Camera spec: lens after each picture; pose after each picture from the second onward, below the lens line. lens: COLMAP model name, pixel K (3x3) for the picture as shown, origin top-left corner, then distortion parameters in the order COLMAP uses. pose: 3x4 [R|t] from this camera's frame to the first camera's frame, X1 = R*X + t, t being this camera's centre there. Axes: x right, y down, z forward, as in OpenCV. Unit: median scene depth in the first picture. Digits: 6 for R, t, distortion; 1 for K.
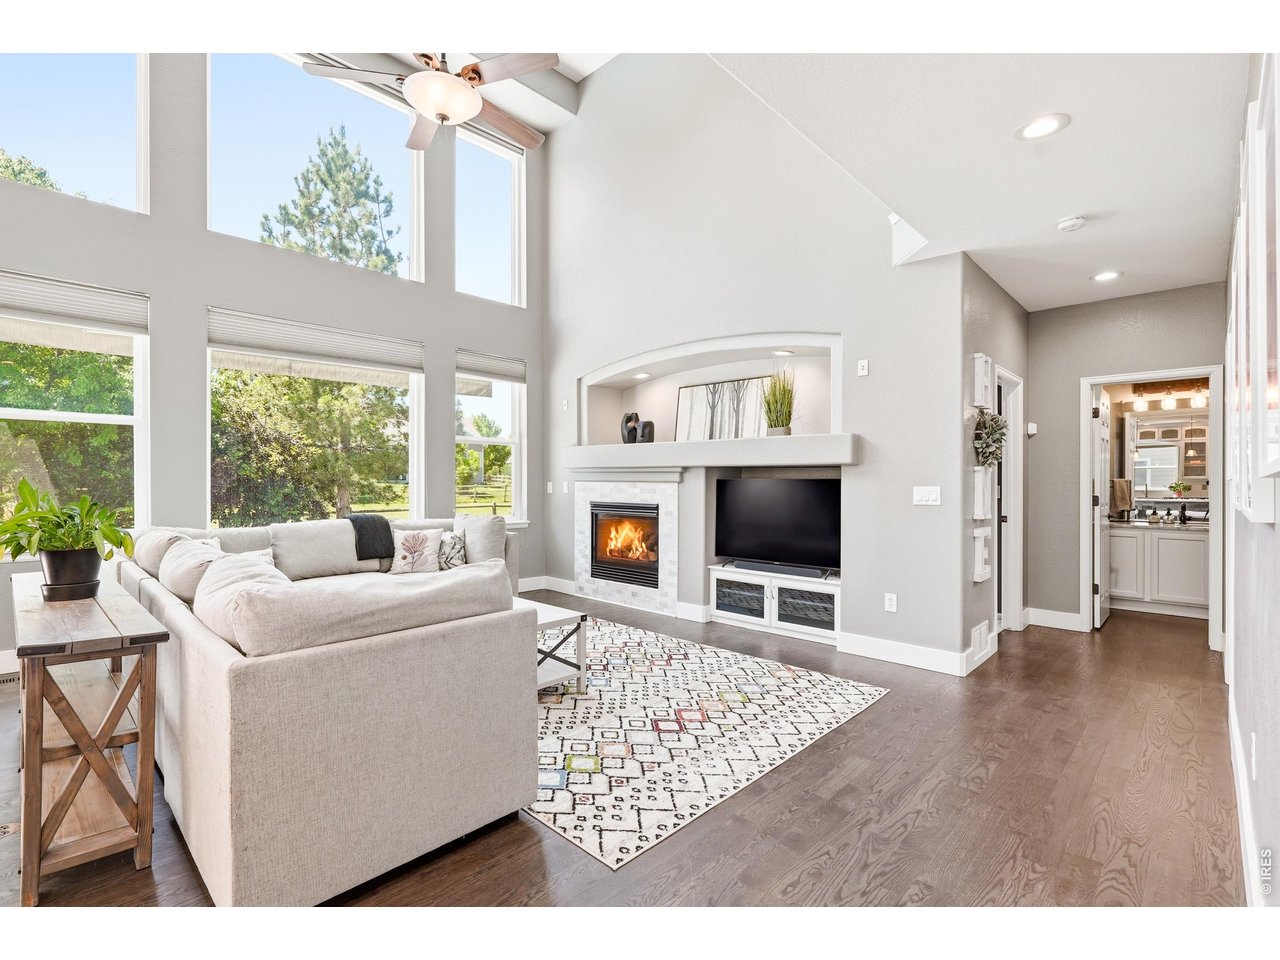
lens RADIAL K [[593.5, 0, 644.8], [0, 593.5, 484.0], [0, 0, 1]] dist [-0.001520, 0.003578]
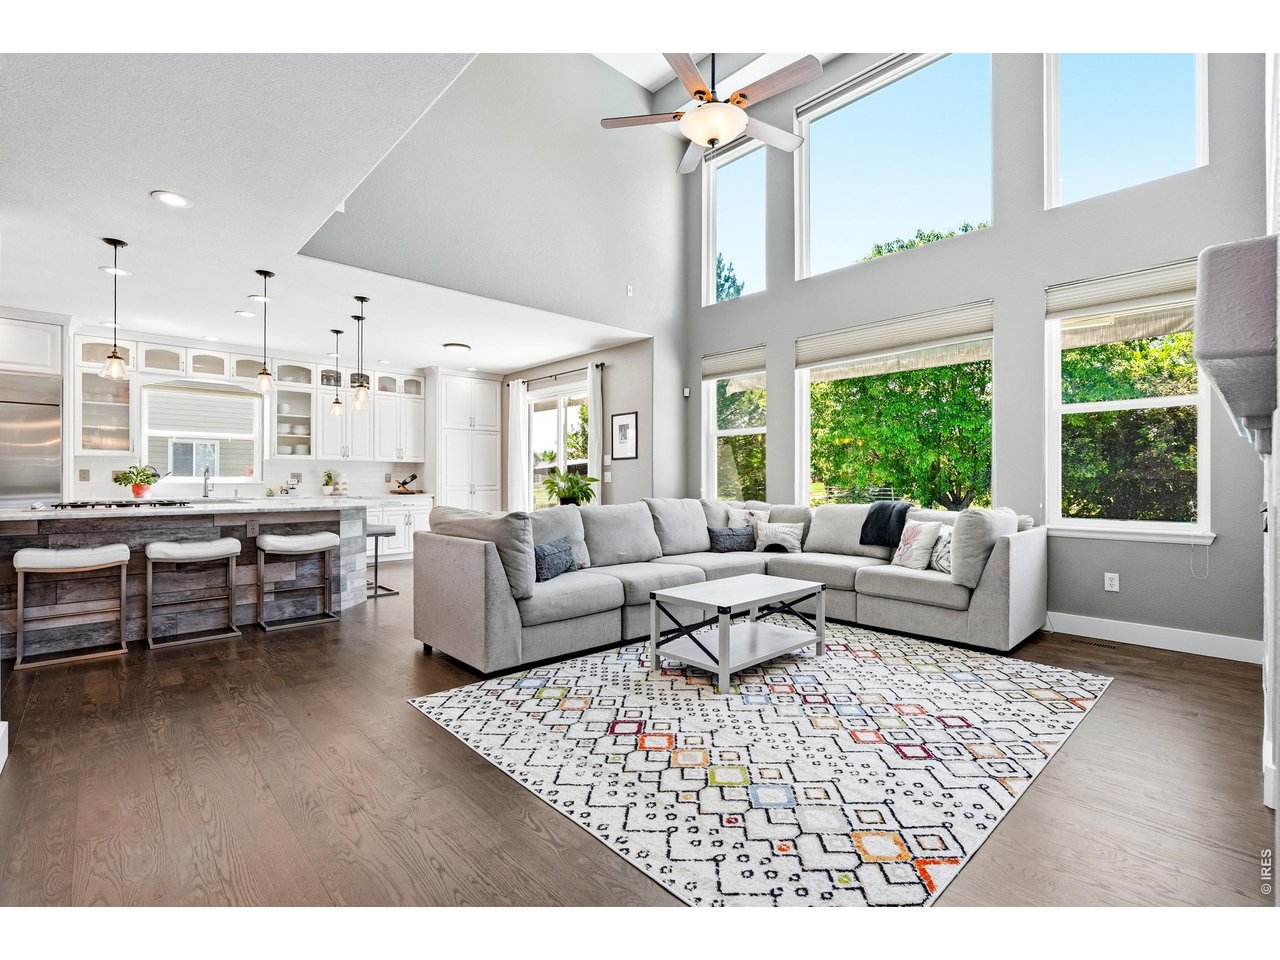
lens RADIAL K [[593.5, 0, 623.4], [0, 593.5, 482.3], [0, 0, 1]] dist [-0.001520, 0.003578]
pose [[-0.081802, -0.001918, -0.996647, 0.550248], [-0.009965, 0.999950, -0.001107, 0.024091], [0.996599, 0.009841, -0.081817, 0.631876]]
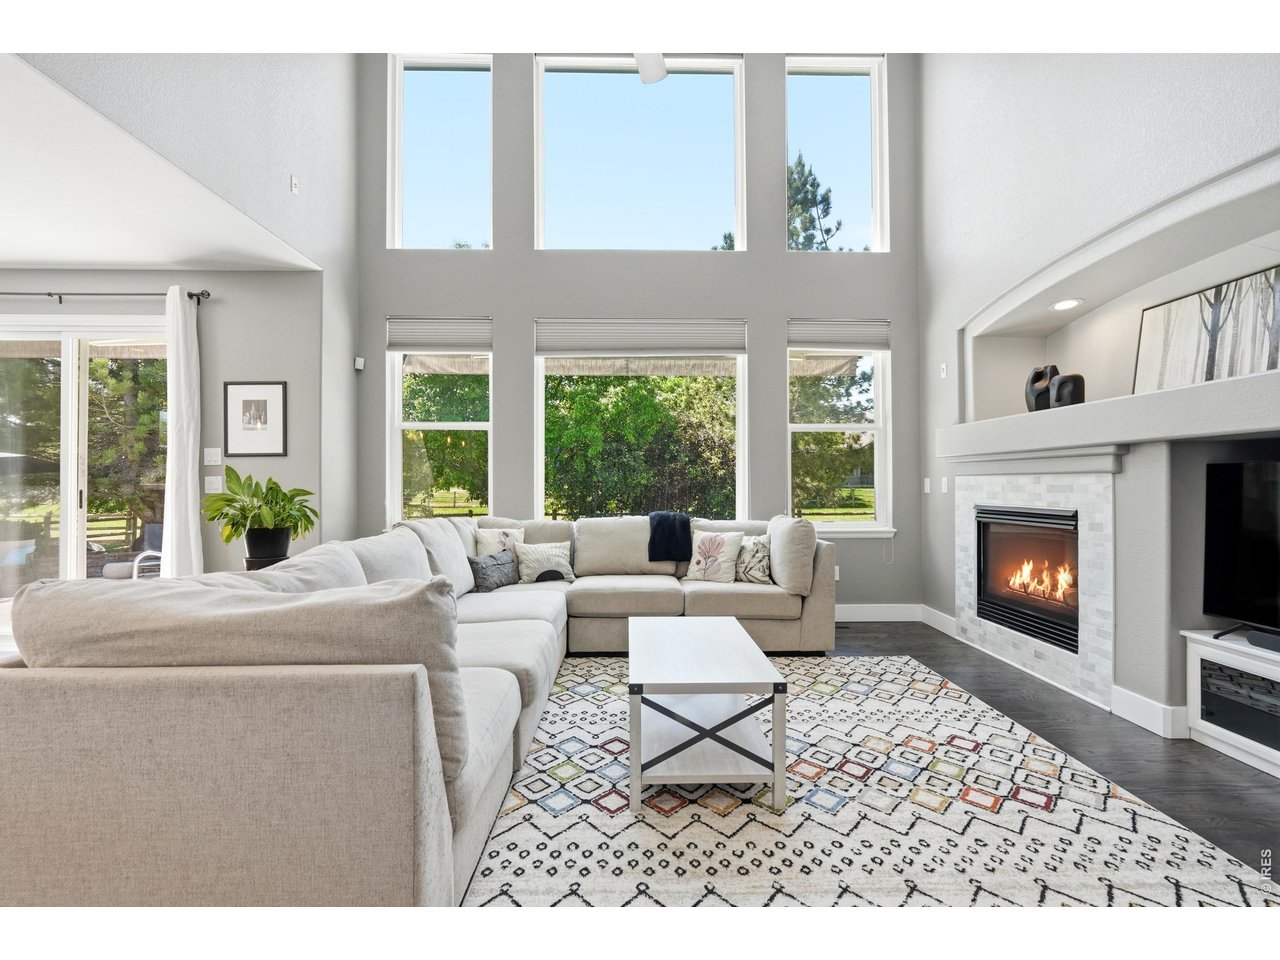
lens RADIAL K [[593.5, 0, 647.3], [0, 593.5, 475.5], [0, 0, 1]] dist [-0.001520, 0.003578]
pose [[0.701757, -0.016644, -0.712222, 0.163028], [-0.000127, 0.999724, -0.023488, 0.015319], [0.712417, 0.016573, 0.701561, 0.319818]]
